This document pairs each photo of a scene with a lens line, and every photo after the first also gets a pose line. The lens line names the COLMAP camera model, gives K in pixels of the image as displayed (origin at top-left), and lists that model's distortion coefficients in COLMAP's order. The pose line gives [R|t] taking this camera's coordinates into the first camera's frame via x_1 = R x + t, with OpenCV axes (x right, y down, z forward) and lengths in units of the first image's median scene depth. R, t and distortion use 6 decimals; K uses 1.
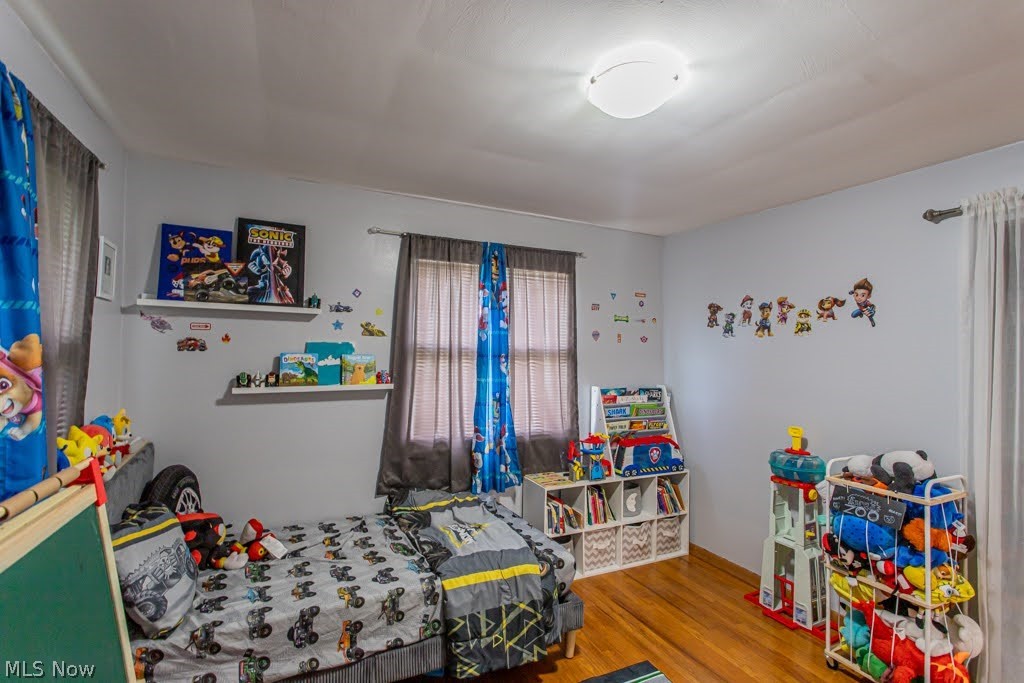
lens RADIAL K [[488.0, 0, 516.6], [0, 488.0, 340.8], [0, 0, 1]] dist [-0.000206, 0.004090]
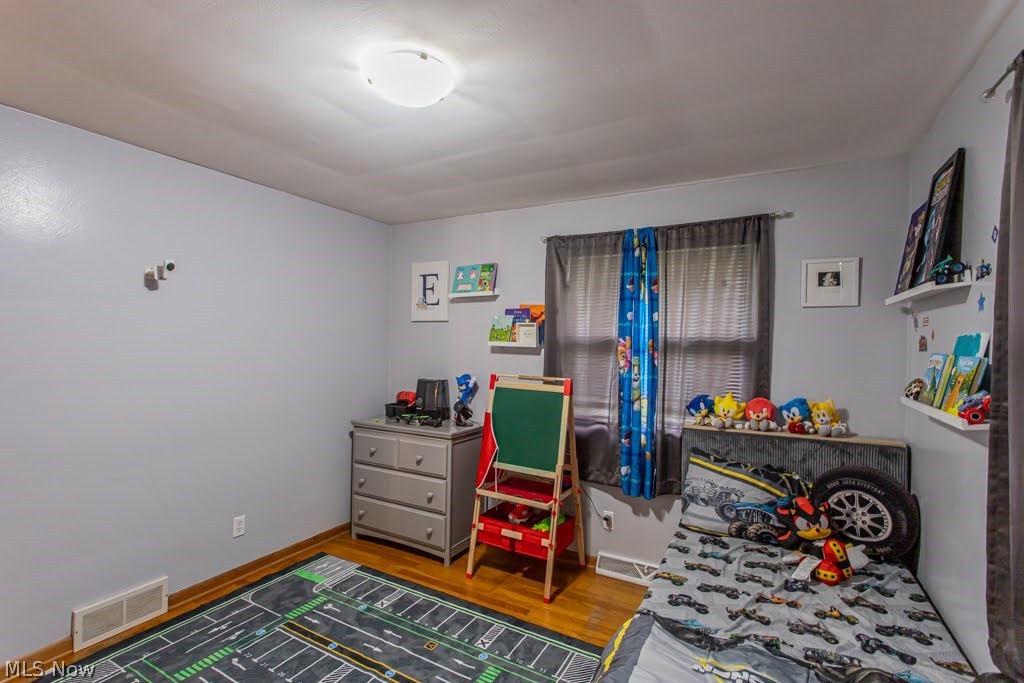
lens RADIAL K [[488.0, 0, 511.1], [0, 488.0, 342.0], [0, 0, 1]] dist [-0.000206, 0.004090]
pose [[-0.824612, -0.029191, -0.564946, 0.371321], [-0.023065, 0.999572, -0.017981, 0.032493], [0.565229, -0.001797, -0.824932, 1.163789]]
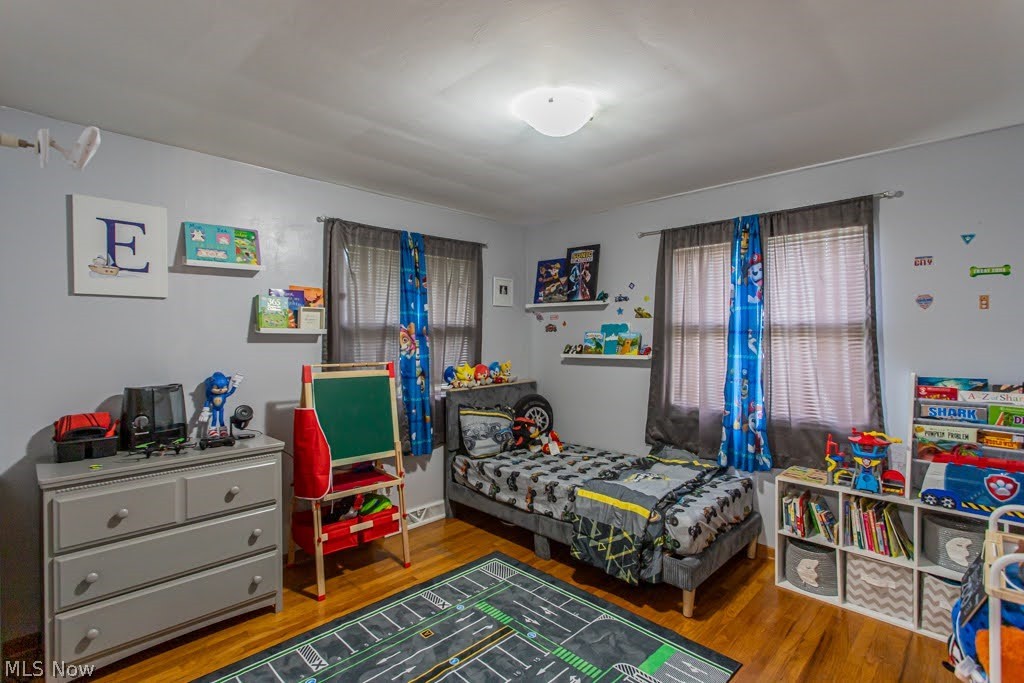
lens RADIAL K [[488.0, 0, 511.8], [0, 488.0, 343.7], [0, 0, 1]] dist [-0.000206, 0.004090]
pose [[0.327252, -0.001225, -0.944936, 0.827312], [0.018157, 0.999823, 0.004992, 0.046676], [0.944763, -0.018790, 0.327216, 0.270489]]
